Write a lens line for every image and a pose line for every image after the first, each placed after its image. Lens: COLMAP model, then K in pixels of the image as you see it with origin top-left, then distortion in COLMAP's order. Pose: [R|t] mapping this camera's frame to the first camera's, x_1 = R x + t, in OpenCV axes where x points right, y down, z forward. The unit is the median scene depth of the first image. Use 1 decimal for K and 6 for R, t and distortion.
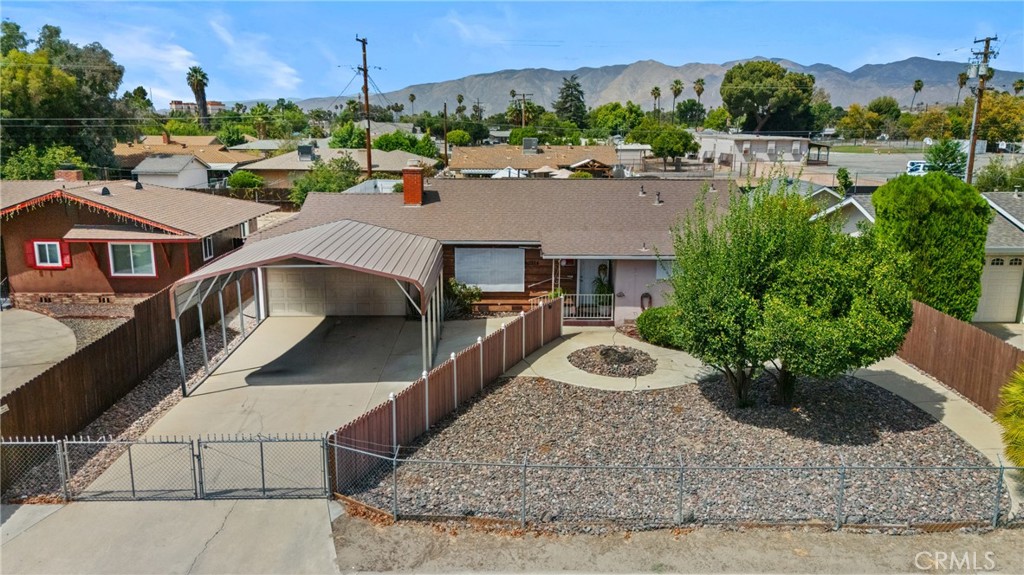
lens RADIAL K [[772.9, 0, 522.8], [0, 772.9, 293.1], [0, 0, 1]] dist [0.080519, -0.086658]
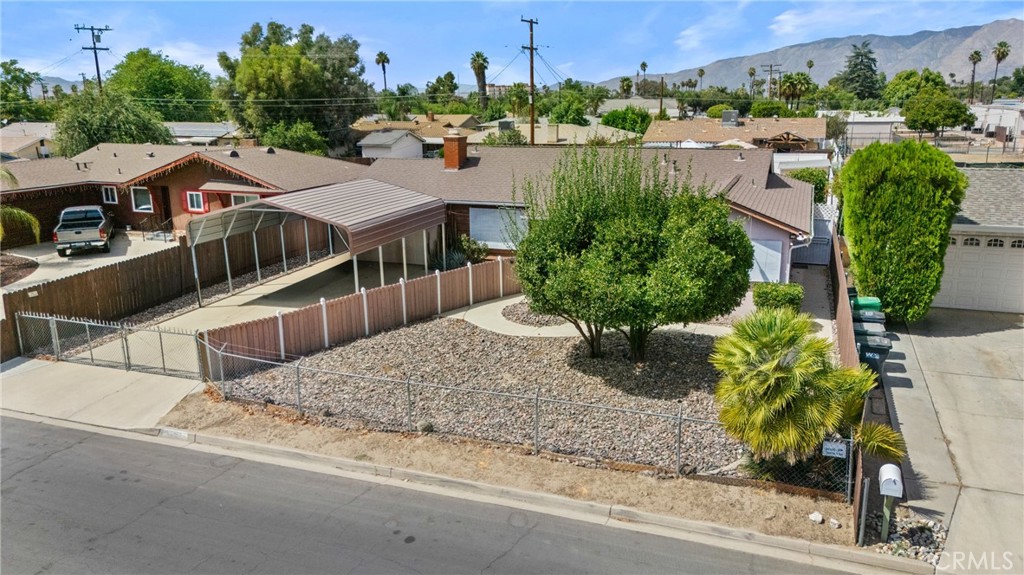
lens RADIAL K [[772.9, 0, 522.8], [0, 772.9, 293.1], [0, 0, 1]] dist [0.080519, -0.086658]
pose [[0.928520, 0.075565, -0.363510, 0.388941], [-0.065430, 0.997050, 0.040134, 0.014647], [0.365470, -0.013481, 0.930725, -0.015999]]
